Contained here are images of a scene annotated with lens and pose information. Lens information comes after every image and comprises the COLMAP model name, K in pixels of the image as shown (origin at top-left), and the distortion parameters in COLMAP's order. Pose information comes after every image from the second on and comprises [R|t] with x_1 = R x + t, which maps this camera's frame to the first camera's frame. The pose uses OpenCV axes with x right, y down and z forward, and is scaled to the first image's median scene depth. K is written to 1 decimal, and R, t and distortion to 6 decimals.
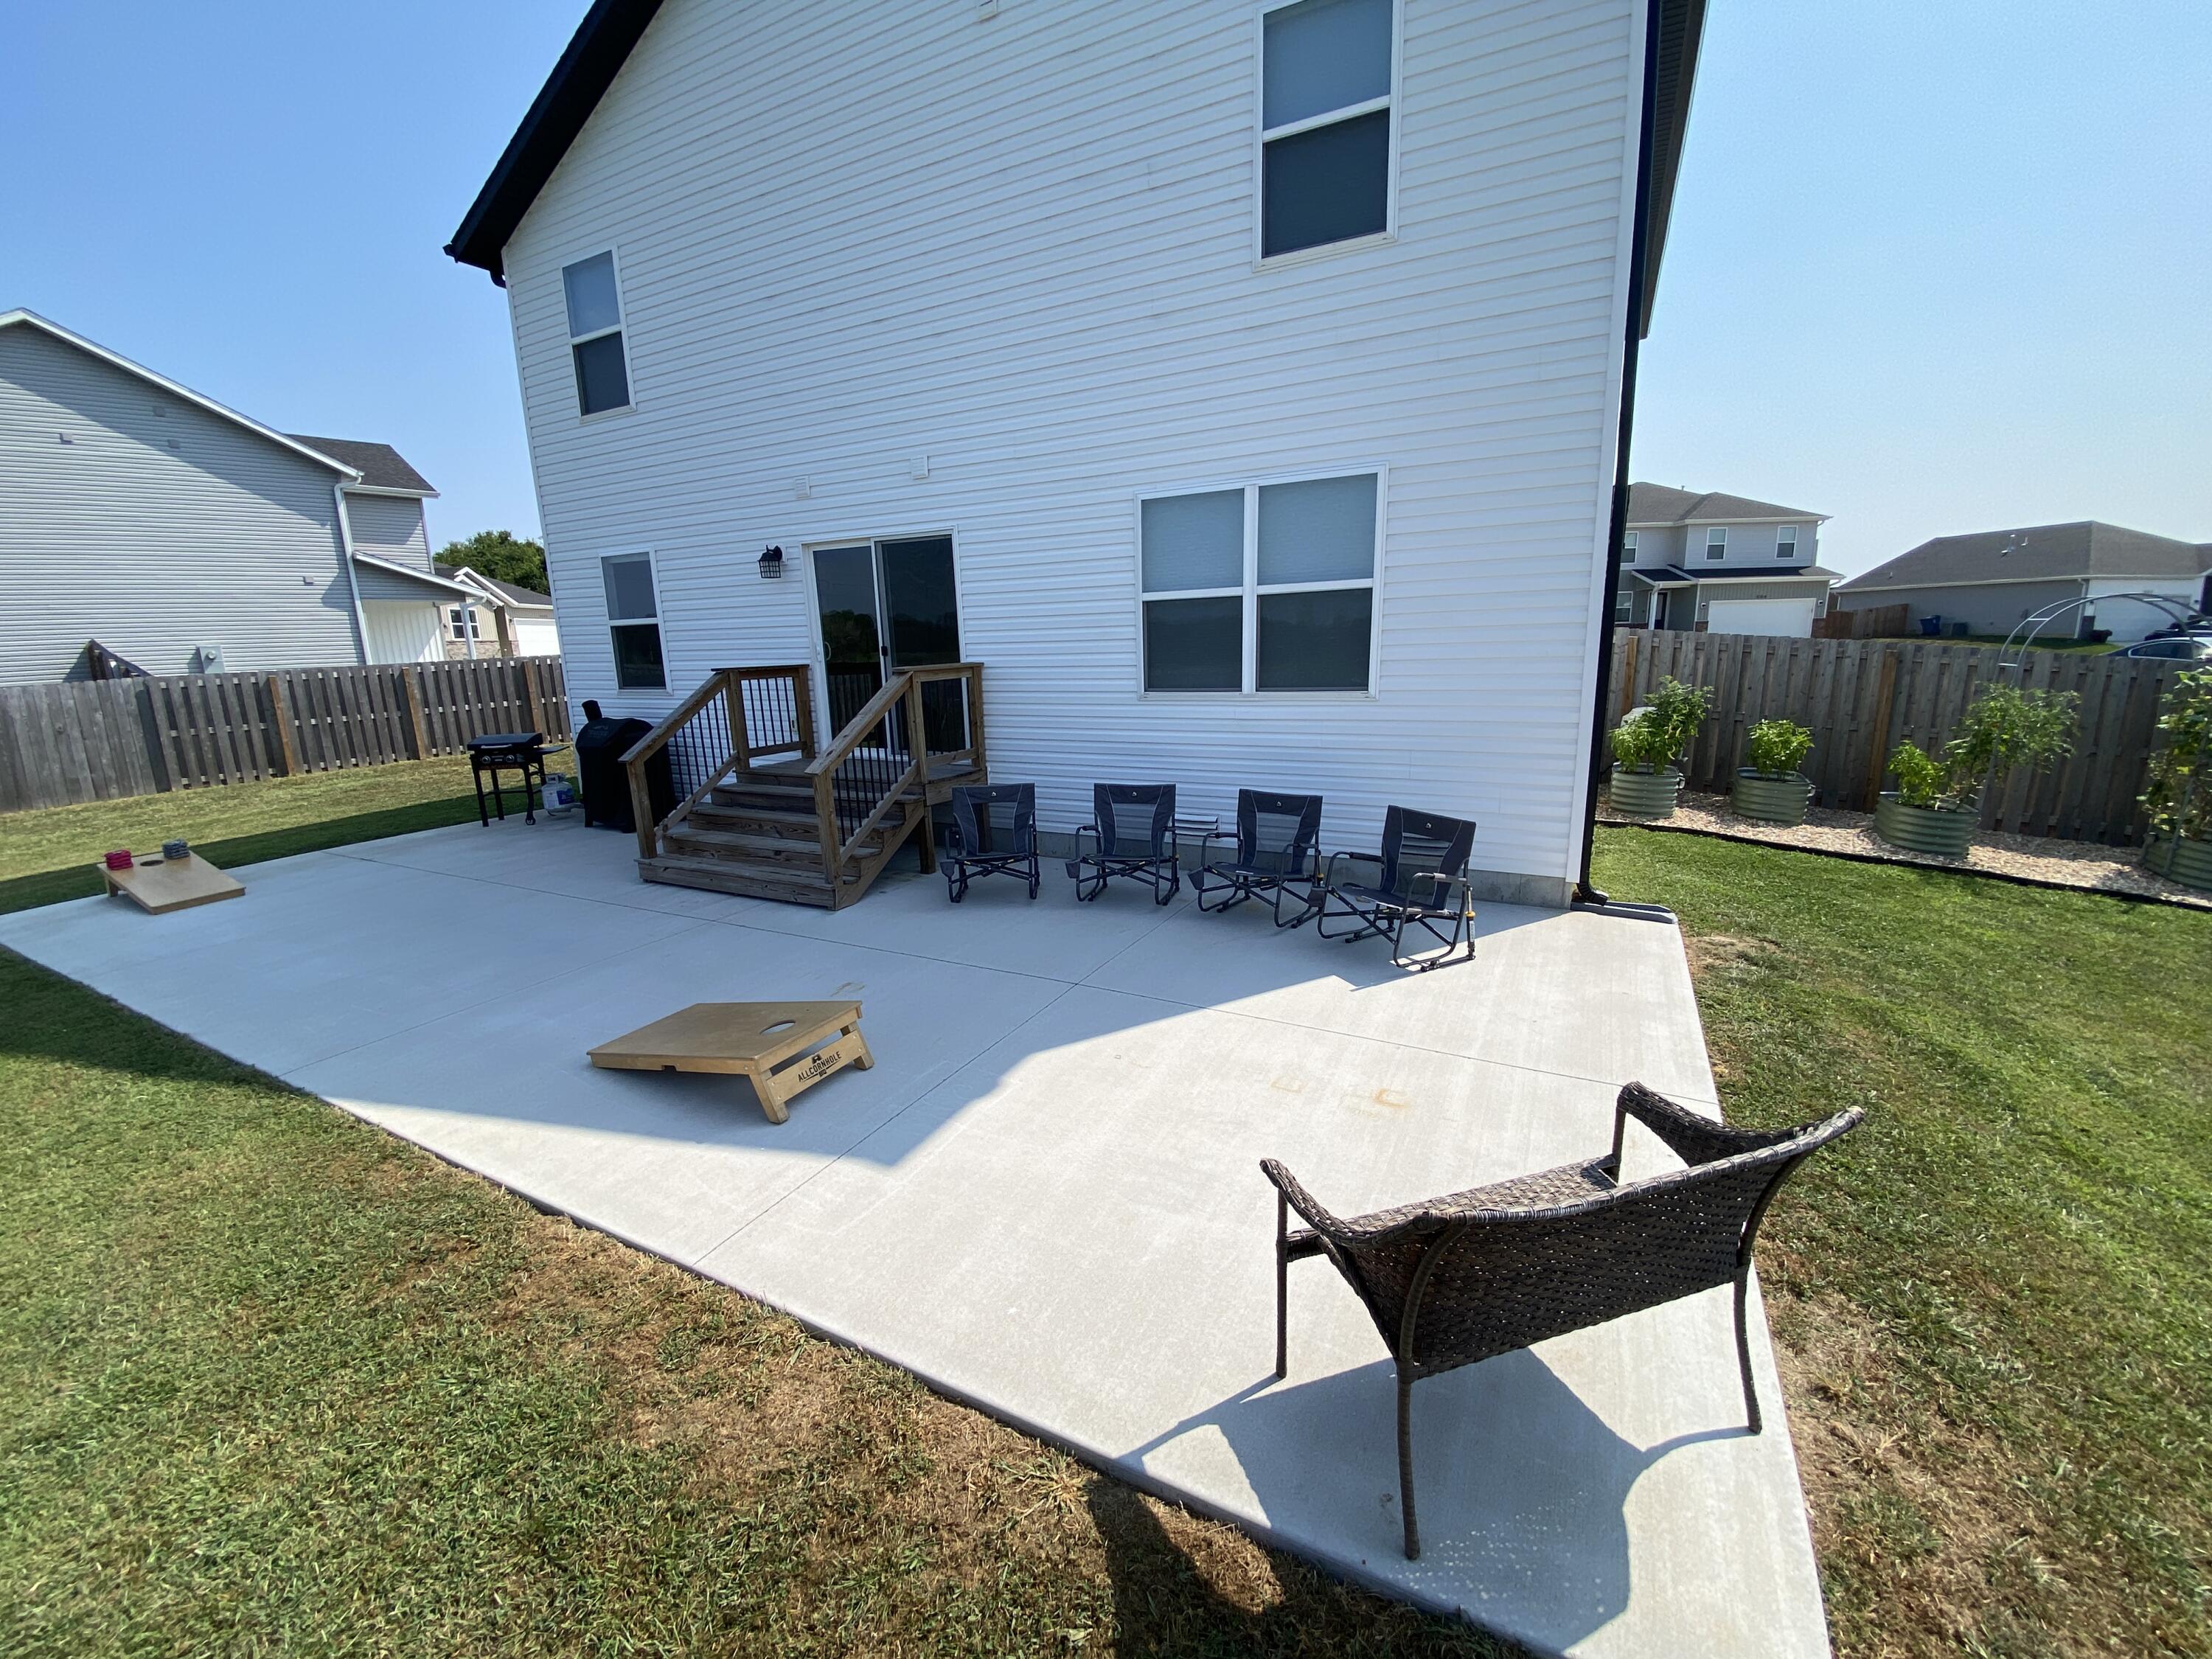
lens RADIAL K [[899.2, 0, 1119.5], [0, 899.2, 854.4], [0, 0, 1]] dist [-0.001019, -0.010070]
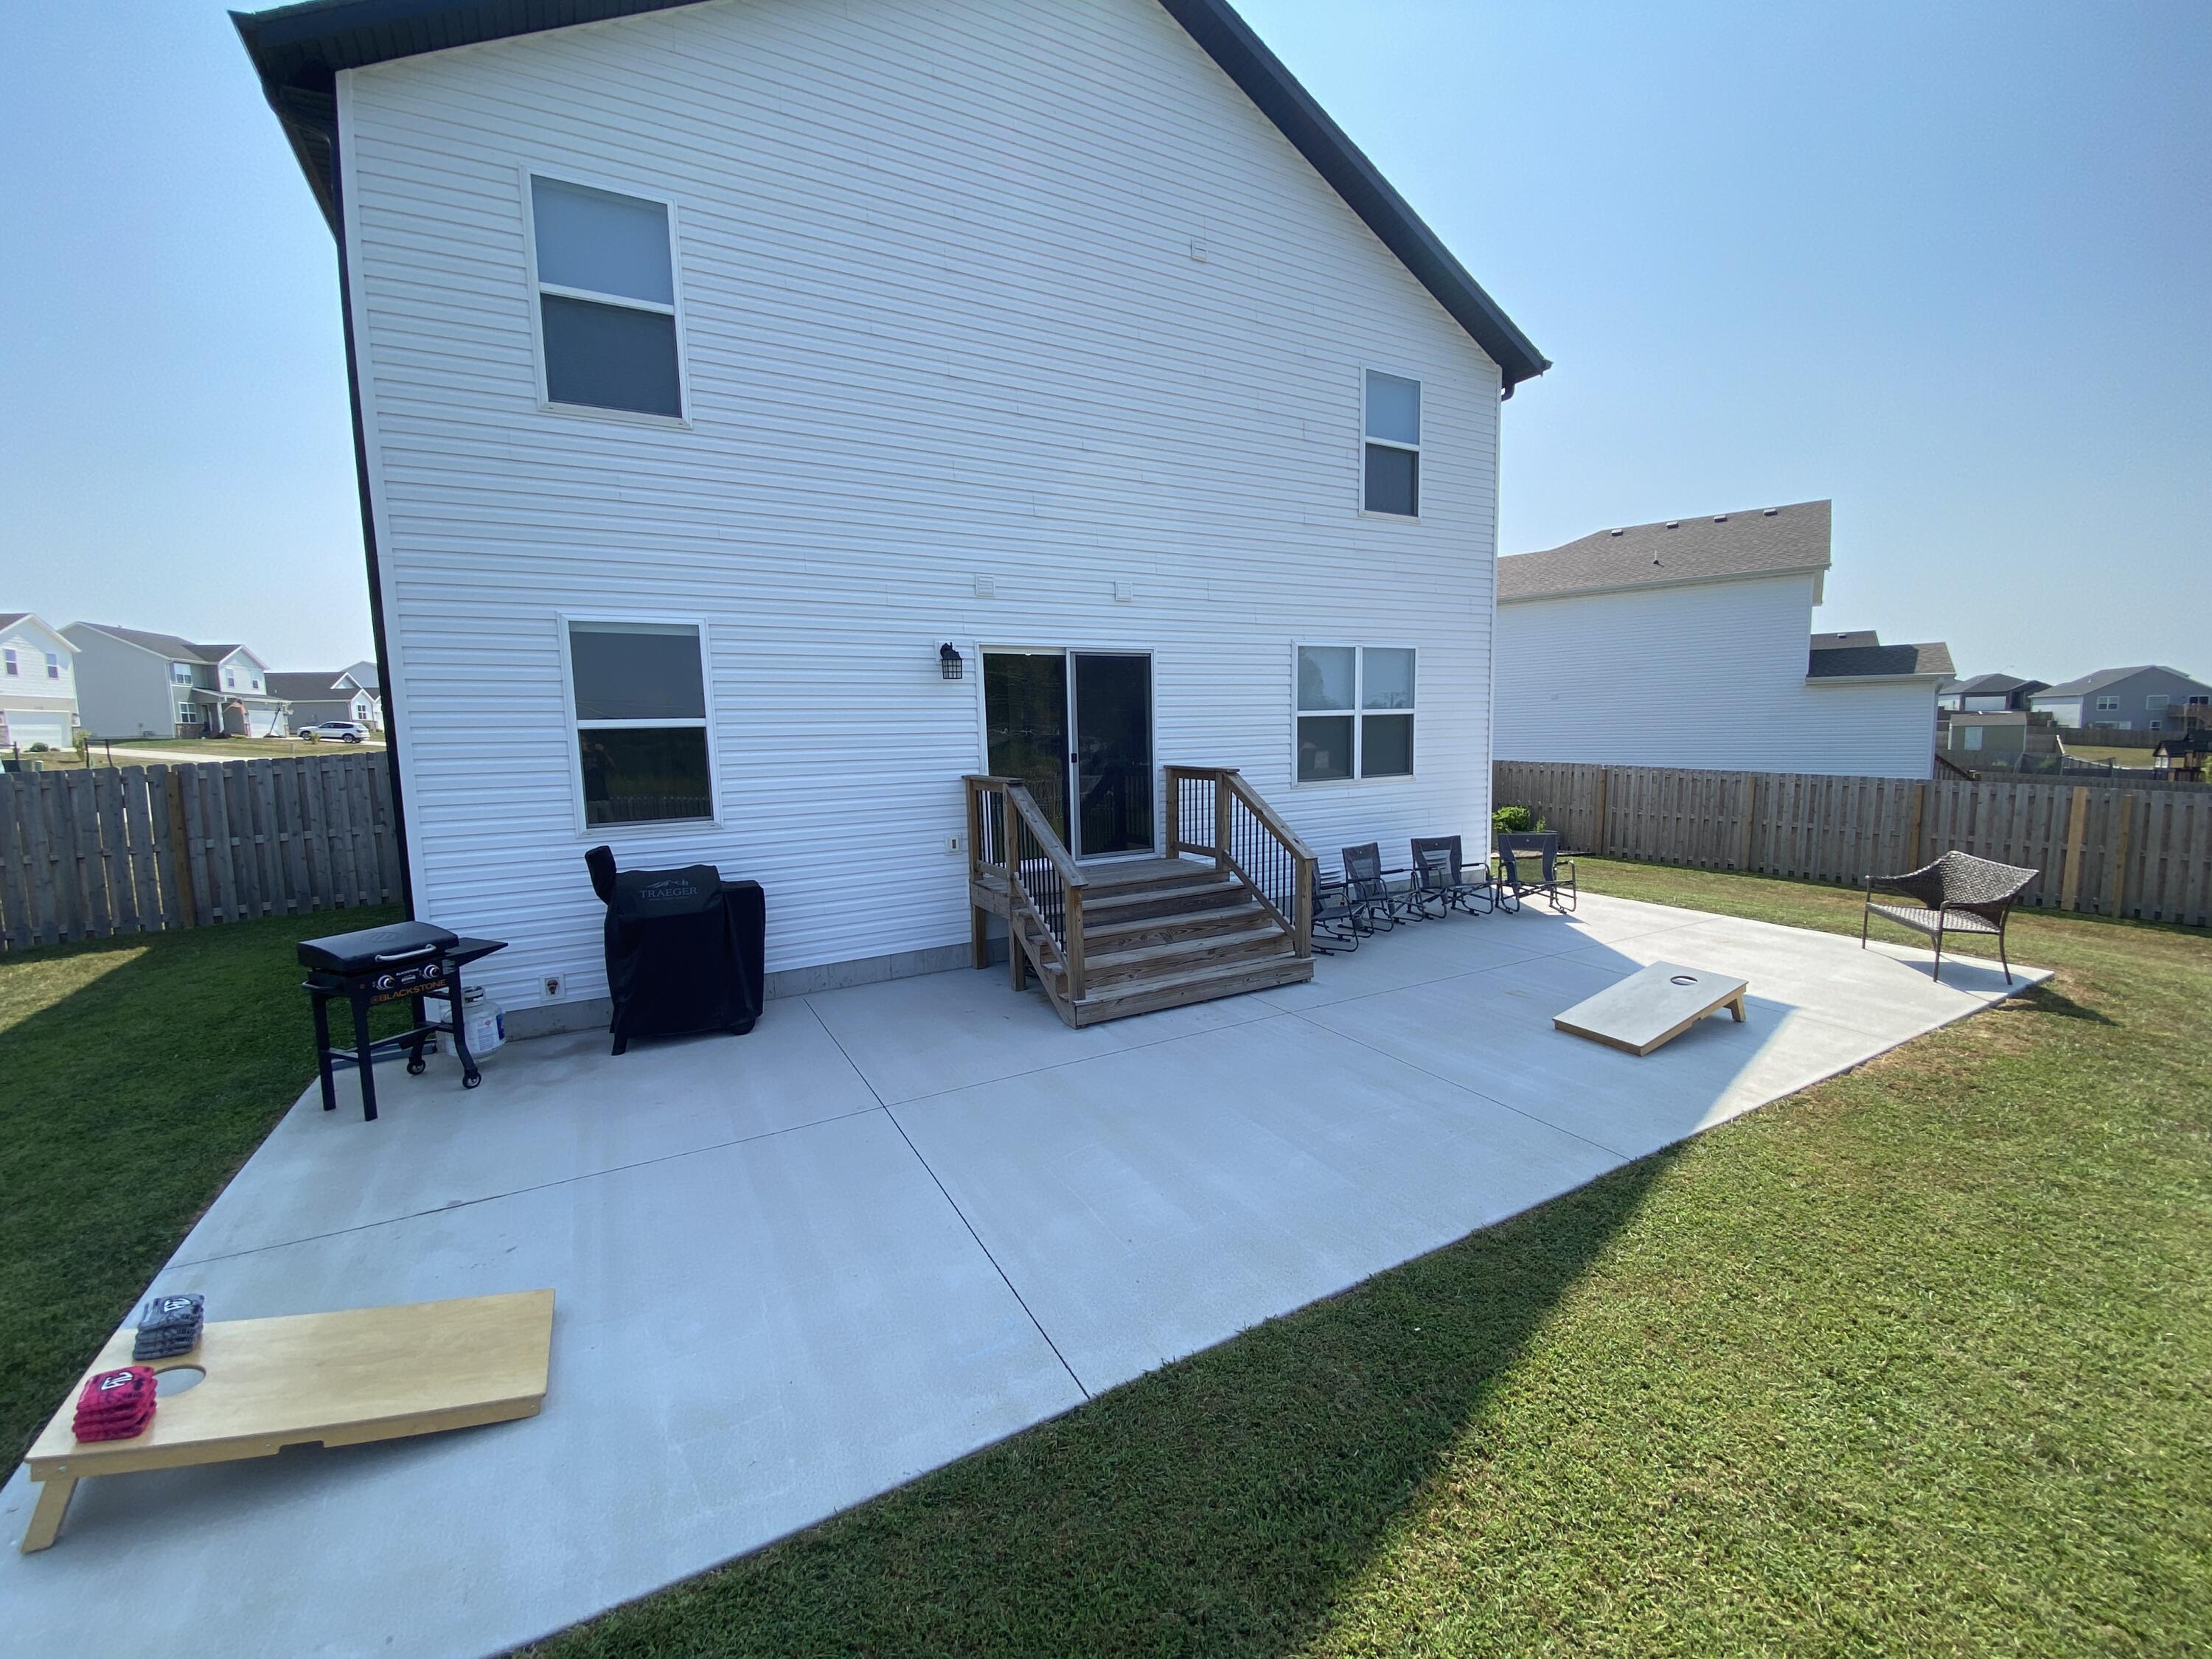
lens RADIAL K [[886.0, 0, 1100.2], [0, 886.0, 857.1], [0, 0, 1]] dist [-0.000754, -0.000327]
pose [[0.543439, -0.096755, 0.833854, -1.276956], [0.214704, 0.976316, -0.026641, -0.105469], [-0.811527, 0.193509, 0.551342, 0.551711]]
